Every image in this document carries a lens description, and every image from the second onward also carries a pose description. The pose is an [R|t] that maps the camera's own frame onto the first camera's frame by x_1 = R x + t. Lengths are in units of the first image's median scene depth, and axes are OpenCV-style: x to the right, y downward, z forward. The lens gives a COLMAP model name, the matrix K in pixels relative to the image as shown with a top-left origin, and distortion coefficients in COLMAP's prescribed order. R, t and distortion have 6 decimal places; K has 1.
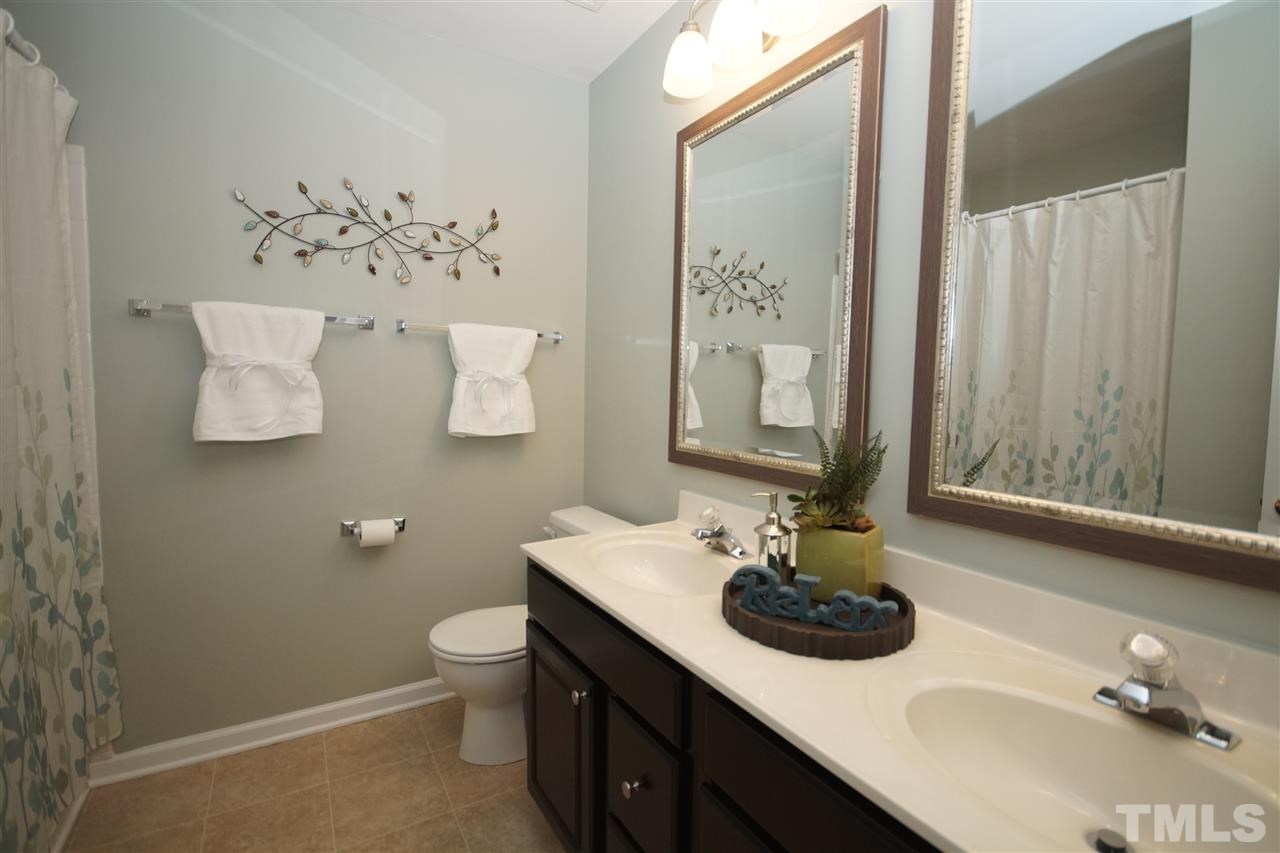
lens RADIAL K [[568.8, 0, 640.0], [0, 568.8, 426.5], [0, 0, 1]] dist [0.004315, -0.011849]
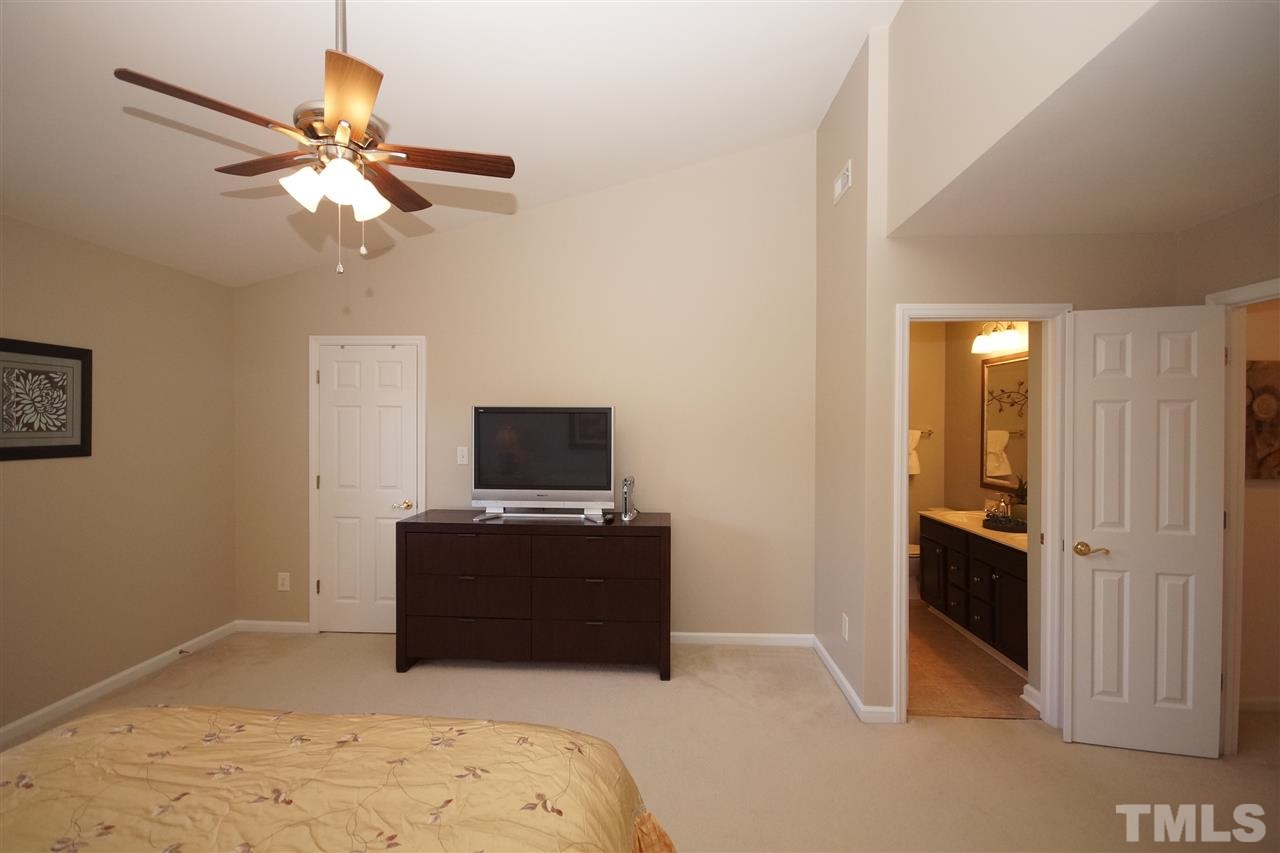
lens RADIAL K [[568.8, 0, 640.0], [0, 568.8, 426.5], [0, 0, 1]] dist [0.004315, -0.011849]
pose [[0.819278, -0.022882, -0.572939, 0.270891], [-0.018256, 0.997656, -0.065949, -0.014642], [0.573105, 0.064491, 0.816940, -2.010782]]
